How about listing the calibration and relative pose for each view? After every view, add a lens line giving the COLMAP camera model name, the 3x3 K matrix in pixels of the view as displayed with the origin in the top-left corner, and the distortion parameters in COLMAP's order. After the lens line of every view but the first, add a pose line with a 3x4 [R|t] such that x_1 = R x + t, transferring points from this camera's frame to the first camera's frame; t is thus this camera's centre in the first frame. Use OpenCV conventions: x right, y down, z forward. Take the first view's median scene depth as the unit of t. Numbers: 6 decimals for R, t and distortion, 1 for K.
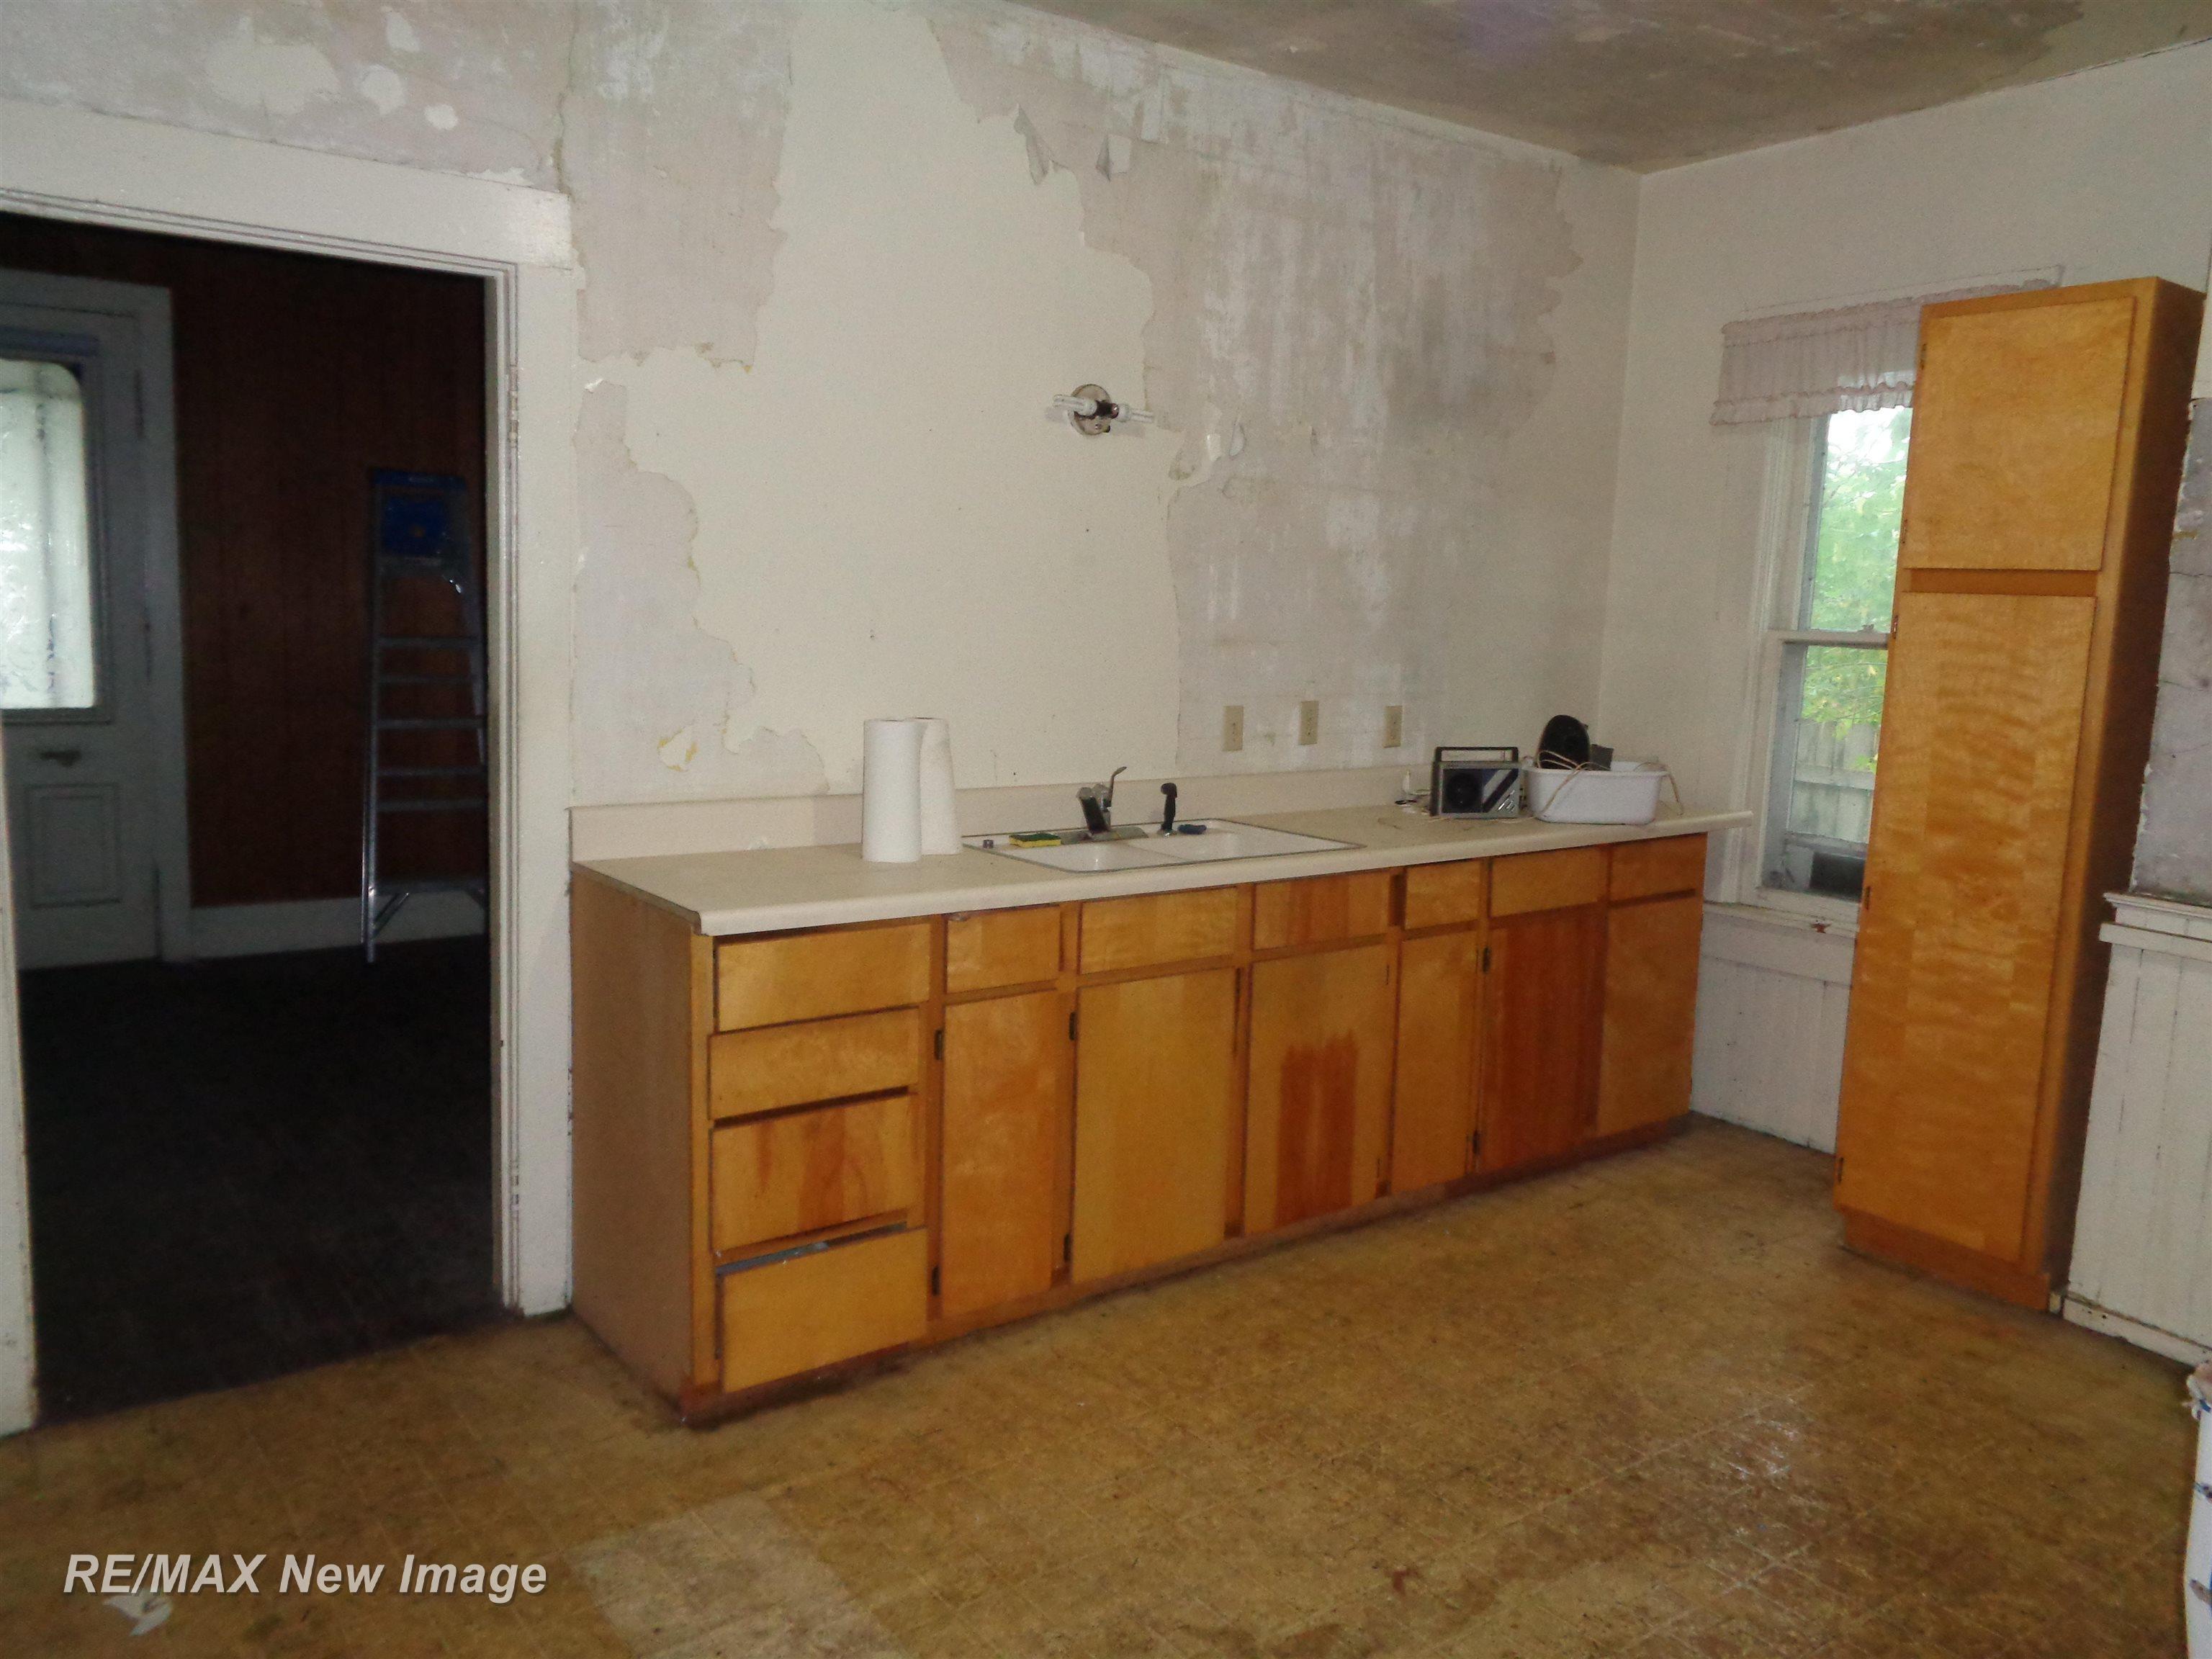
lens RADIAL K [[1656.3, 0, 1110.8], [0, 1656.3, 814.6], [0, 0, 1]] dist [0.007895, 0.004491]
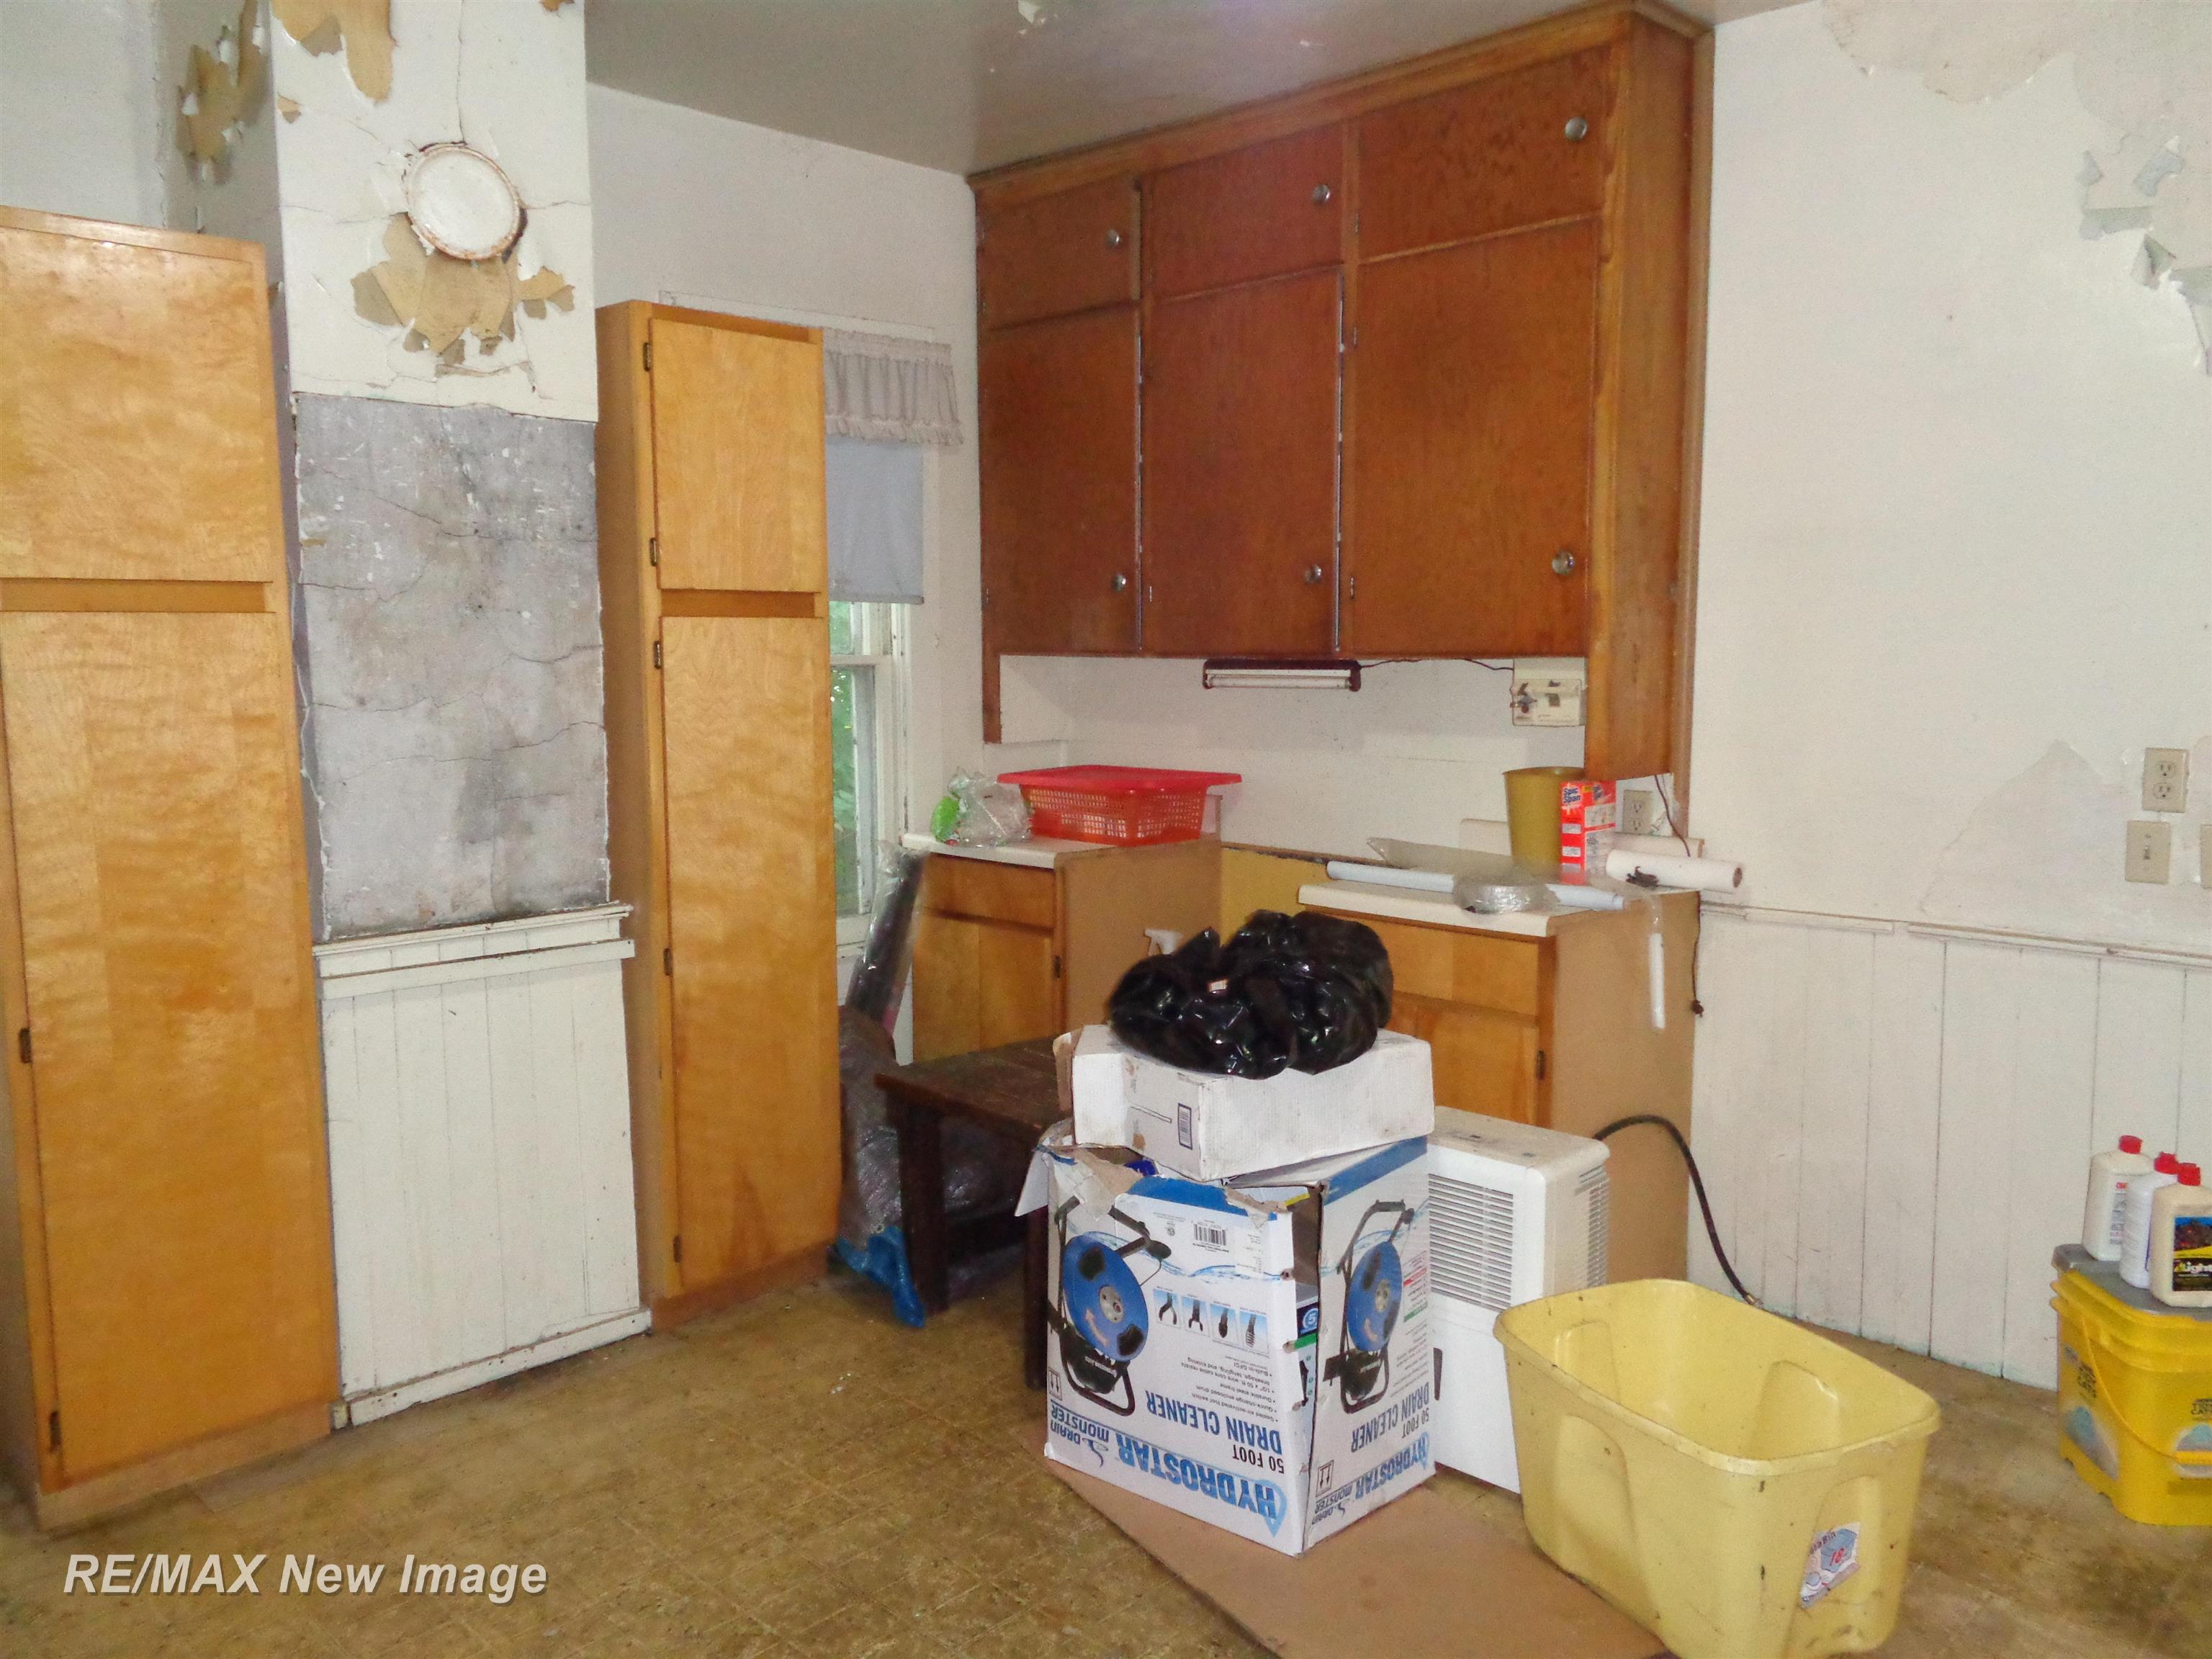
lens RADIAL K [[1656.3, 0, 1106.3], [0, 1656.3, 818.7], [0, 0, 1]] dist [0.007895, 0.004491]
pose [[-0.158899, -0.146548, 0.976358, -0.326167], [0.137225, 0.976045, 0.168834, -0.113431], [-0.977712, 0.160808, -0.134983, 0.716956]]
